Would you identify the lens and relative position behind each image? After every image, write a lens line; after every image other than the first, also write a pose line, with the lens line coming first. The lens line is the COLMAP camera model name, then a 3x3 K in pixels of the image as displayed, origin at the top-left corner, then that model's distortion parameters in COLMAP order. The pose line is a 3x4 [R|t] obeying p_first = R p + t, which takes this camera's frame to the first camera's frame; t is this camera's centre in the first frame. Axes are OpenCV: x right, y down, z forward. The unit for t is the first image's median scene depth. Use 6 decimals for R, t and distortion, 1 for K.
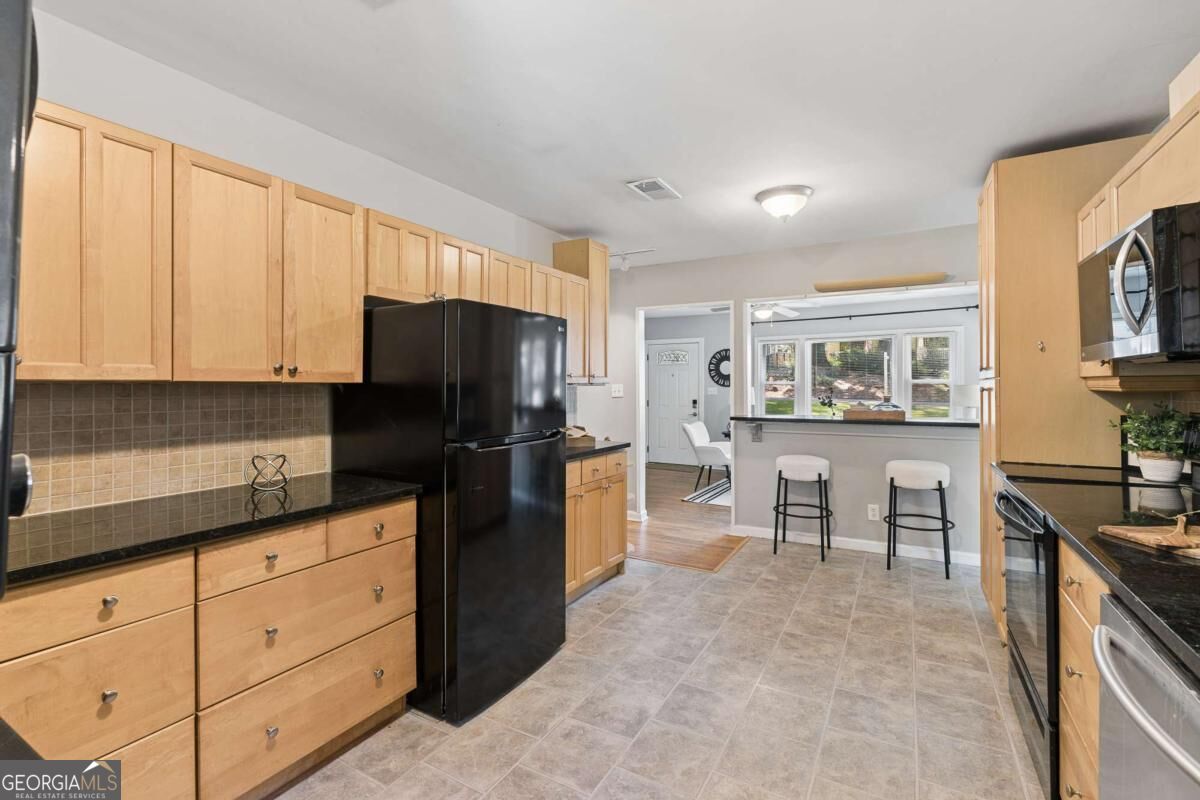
lens RADIAL K [[527.1, 0, 597.4], [0, 527.1, 396.7], [0, 0, 1]] dist [-0.001629, 0.000037]
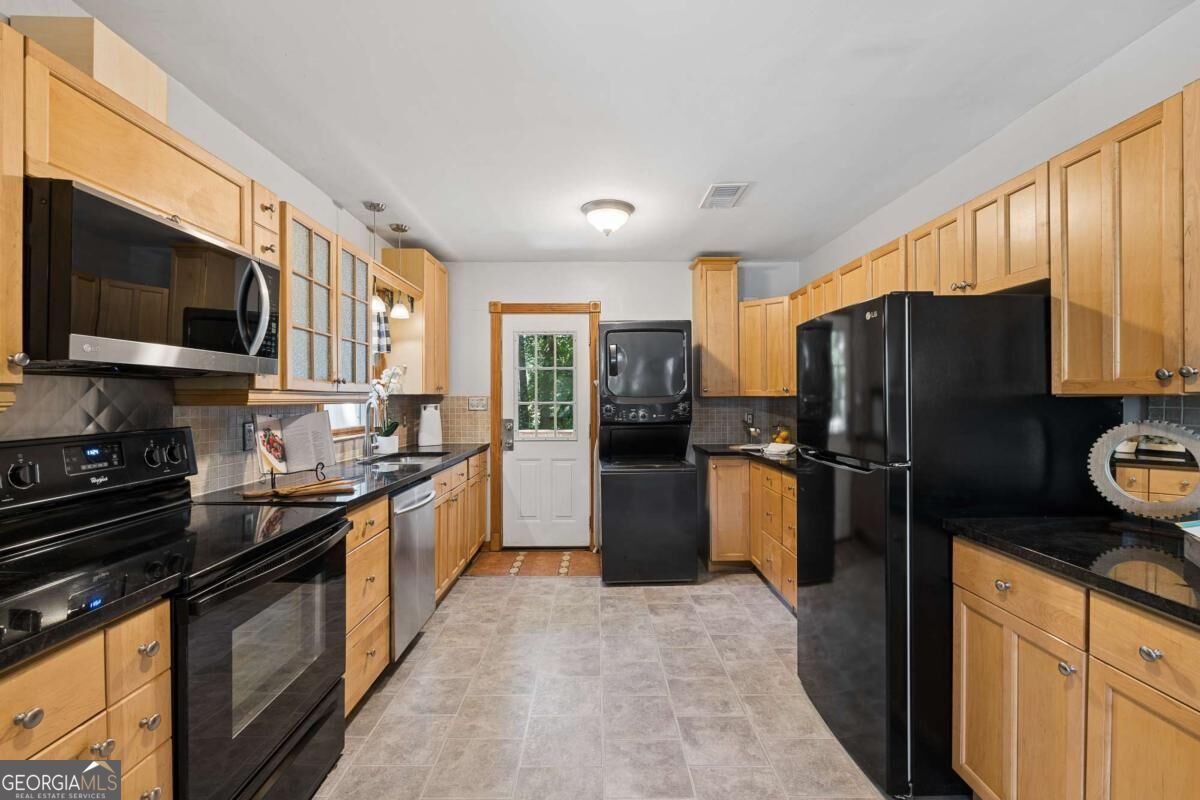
lens RADIAL K [[524.0, 0, 598.7], [0, 524.0, 401.1], [0, 0, 1]] dist [-0.000558, 0.000332]
pose [[-0.859799, 0.005077, -0.510607, 0.649909], [-0.004909, 0.999822, 0.018207, -0.027651], [0.510609, 0.018161, -0.859621, 1.567267]]
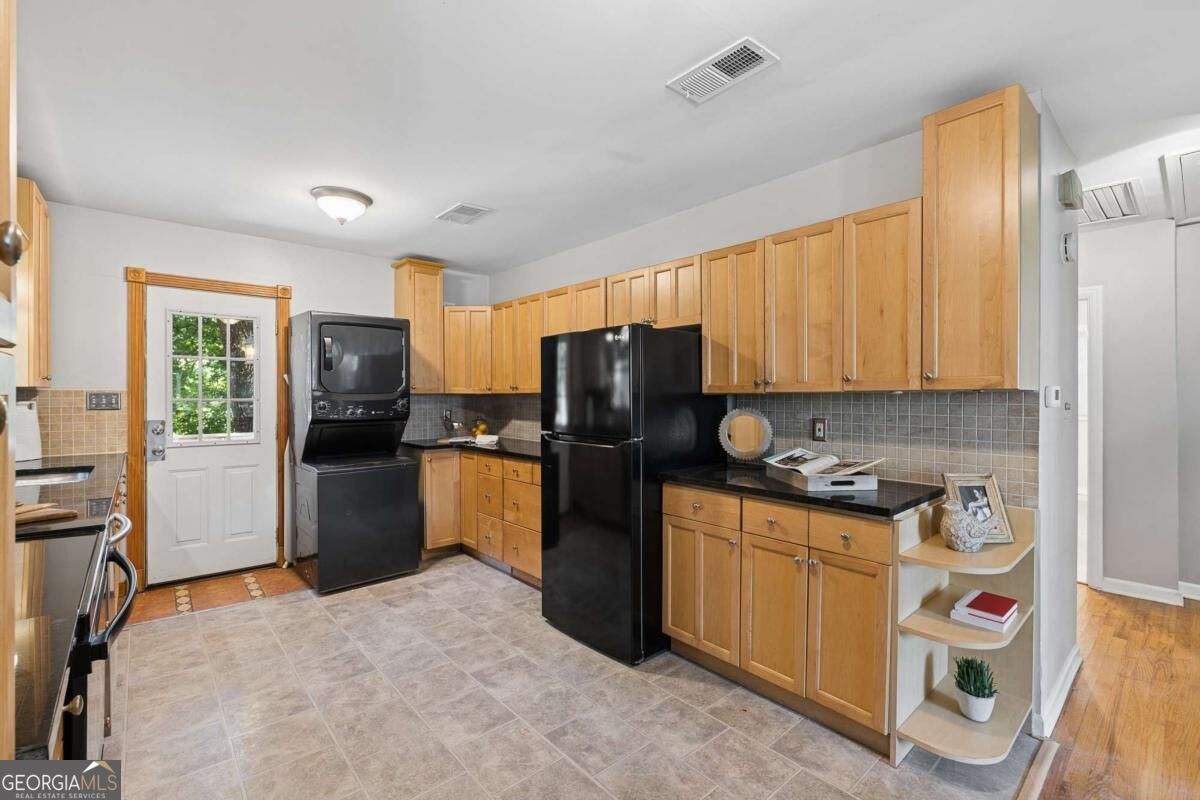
lens RADIAL K [[527.1, 0, 597.4], [0, 527.1, 396.7], [0, 0, 1]] dist [-0.001629, 0.000037]
pose [[-0.321984, -0.001217, -0.946744, 0.984394], [-0.015799, 0.999867, 0.004088, -0.019229], [0.946613, 0.016273, -0.321961, 1.427375]]
